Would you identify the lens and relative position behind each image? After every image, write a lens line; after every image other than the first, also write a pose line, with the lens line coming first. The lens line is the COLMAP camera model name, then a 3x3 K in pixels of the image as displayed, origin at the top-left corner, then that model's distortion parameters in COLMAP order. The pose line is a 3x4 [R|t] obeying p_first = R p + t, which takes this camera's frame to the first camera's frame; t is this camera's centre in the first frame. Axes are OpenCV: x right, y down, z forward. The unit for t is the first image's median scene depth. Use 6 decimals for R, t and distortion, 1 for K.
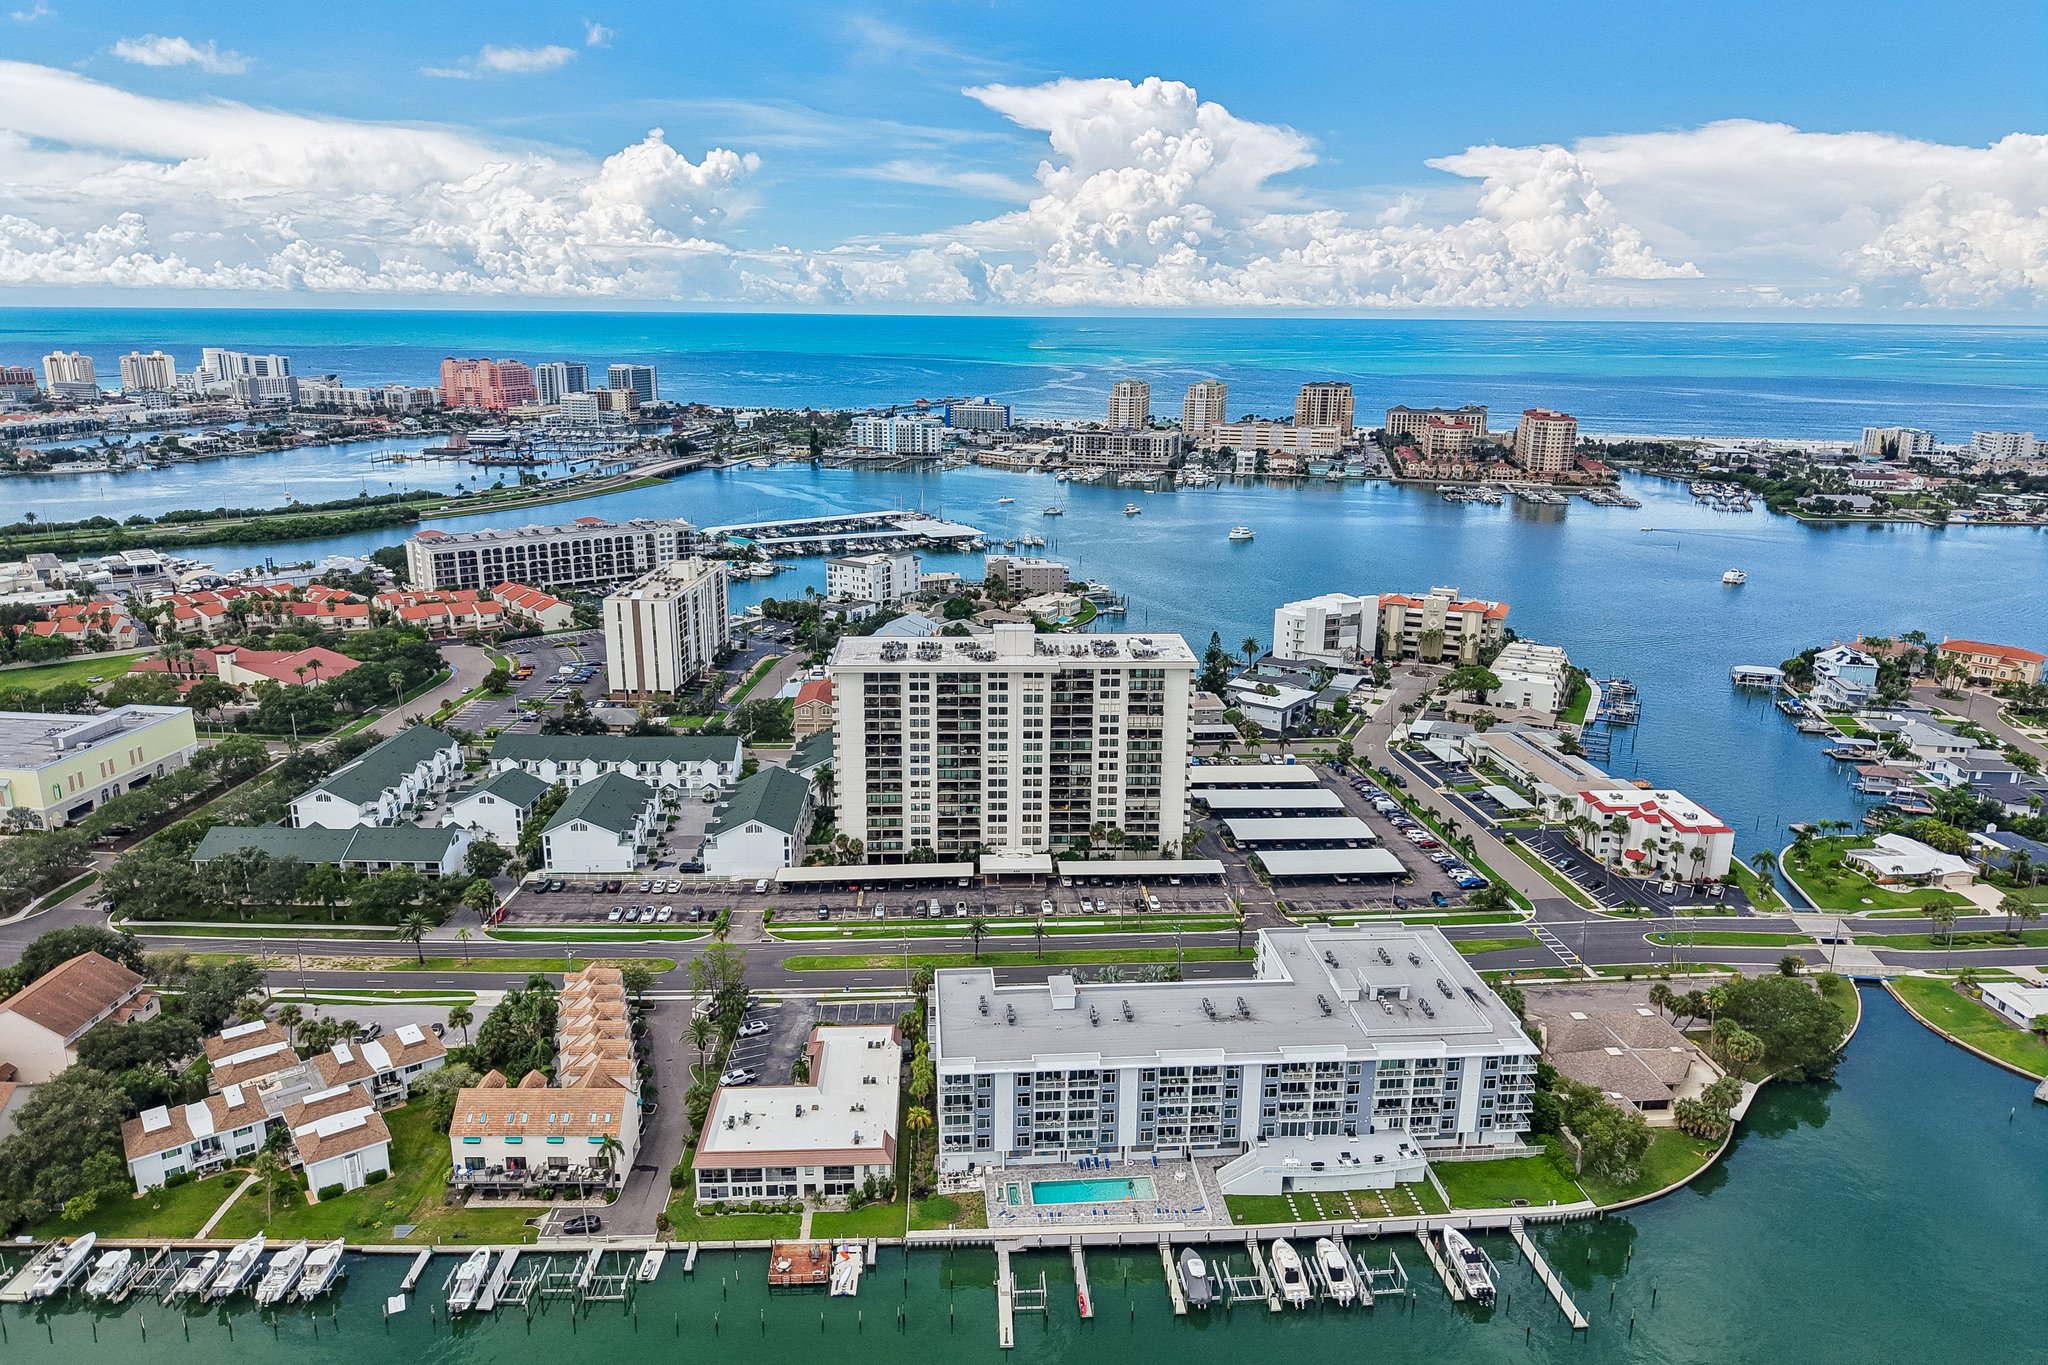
lens RADIAL K [[1357.2, 0, 1020.3], [0, 1357.2, 698.4], [0, 0, 1]] dist [0.007250, -0.003636]
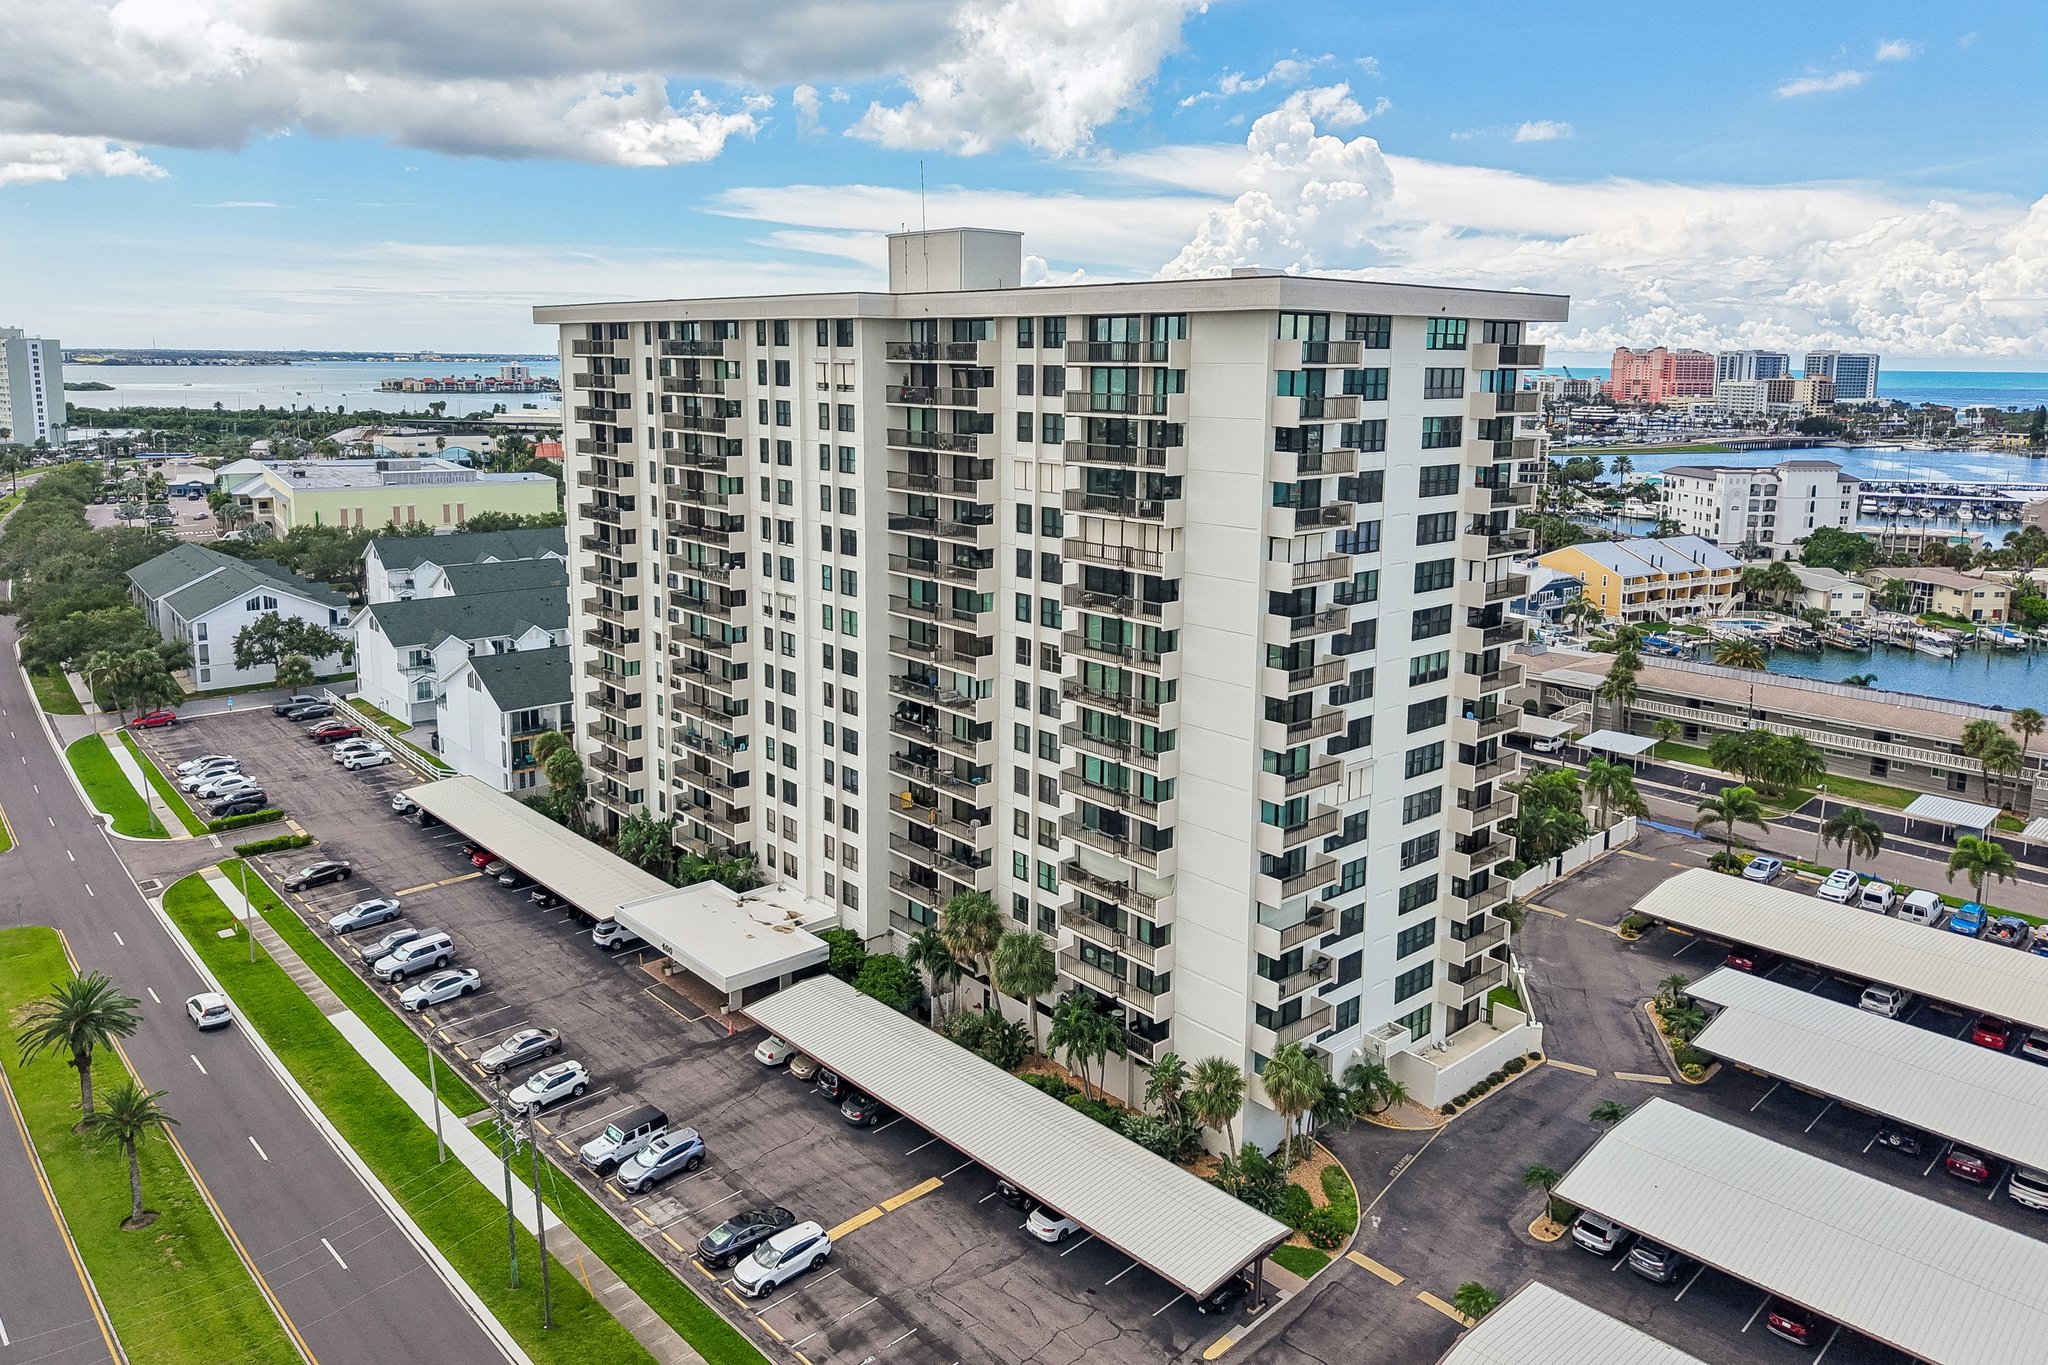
lens RADIAL K [[1423.8, 0, 1020.1], [0, 1423.8, 561.5], [0, 0, 1]] dist [0.004868, -0.000486]
pose [[0.634125, 0.108265, -0.765614, 0.281150], [-0.215396, 0.975689, -0.040432, 0.035461], [0.742624, 0.190549, 0.642029, 0.810221]]
